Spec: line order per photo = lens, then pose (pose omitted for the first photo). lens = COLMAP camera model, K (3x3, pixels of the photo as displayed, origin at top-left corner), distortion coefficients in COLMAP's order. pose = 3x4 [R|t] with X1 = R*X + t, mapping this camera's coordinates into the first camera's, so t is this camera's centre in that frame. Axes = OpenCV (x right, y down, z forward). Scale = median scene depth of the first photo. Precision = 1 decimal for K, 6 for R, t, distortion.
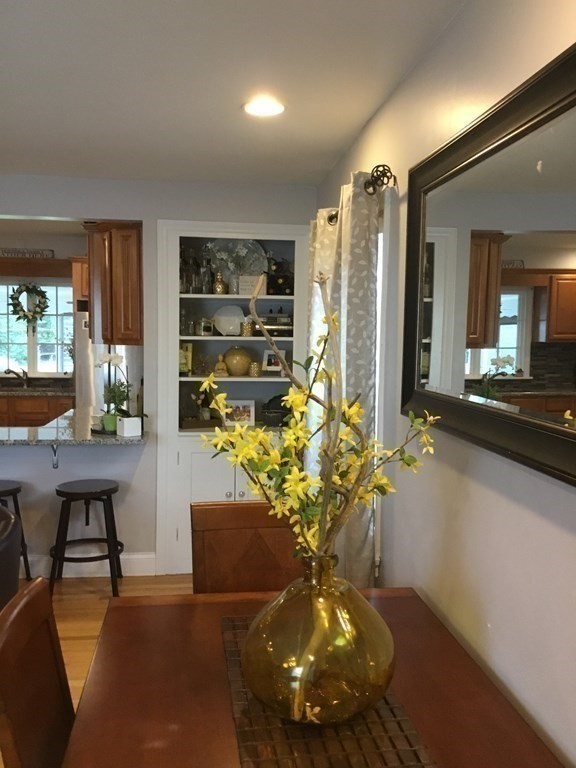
lens RADIAL K [[695.5, 0, 282.6], [0, 695.5, 383.4], [0, 0, 1]] dist [0.147668, -0.342268]
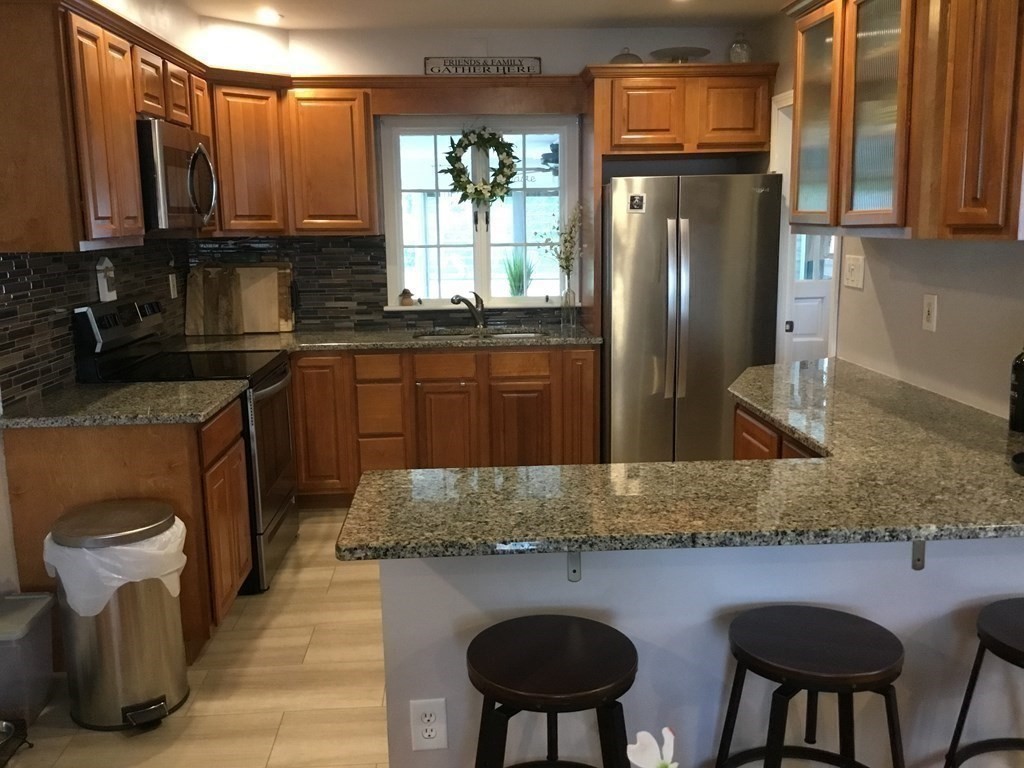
lens RADIAL K [[927.4, 0, 512.0], [0, 927.4, 384.0], [0, 0, 1]] dist [0.147668, -0.342268]
pose [[0.998295, -0.022452, -0.053884, -0.307843], [0.027803, 0.994529, 0.100692, -0.022553], [0.051328, -0.102019, 0.993457, 0.292935]]
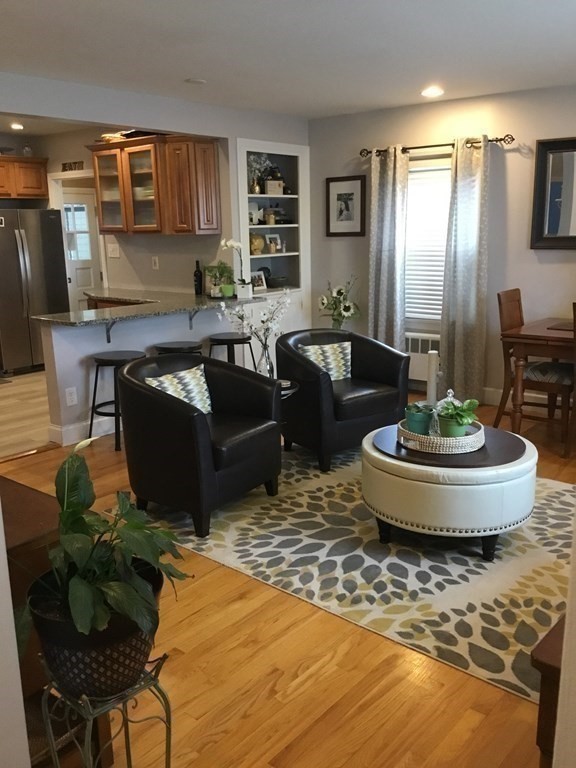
lens RADIAL K [[695.5, 0, 282.6], [0, 695.5, 383.4], [0, 0, 1]] dist [0.147668, -0.342268]
pose [[0.723752, -0.180393, 0.666065, -0.657205], [0.083094, 0.980986, 0.175393, 0.001439], [-0.685039, -0.071595, 0.724980, -0.051120]]
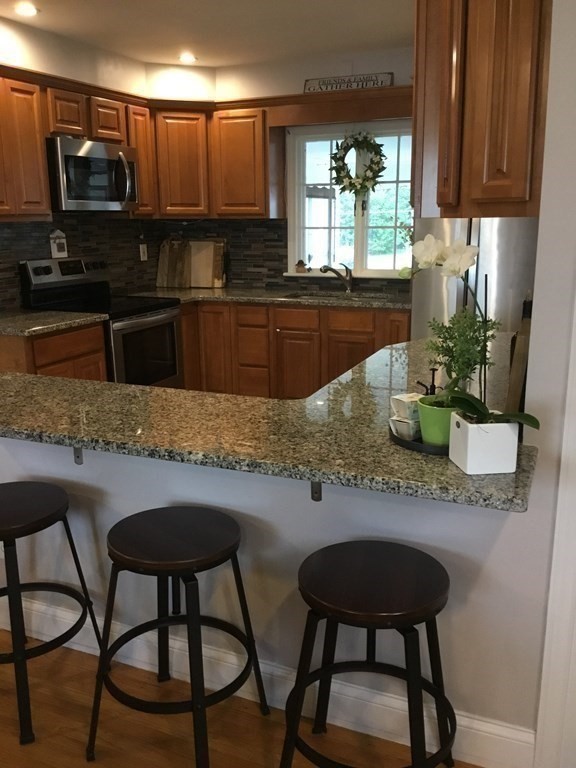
lens RADIAL K [[695.5, 0, 282.6], [0, 695.5, 383.4], [0, 0, 1]] dist [0.147668, -0.342268]
pose [[0.868390, 0.090752, -0.487507, -0.077142], [-0.012772, 0.986878, 0.160962, -0.015519], [0.495717, -0.133551, 0.858154, 0.367150]]
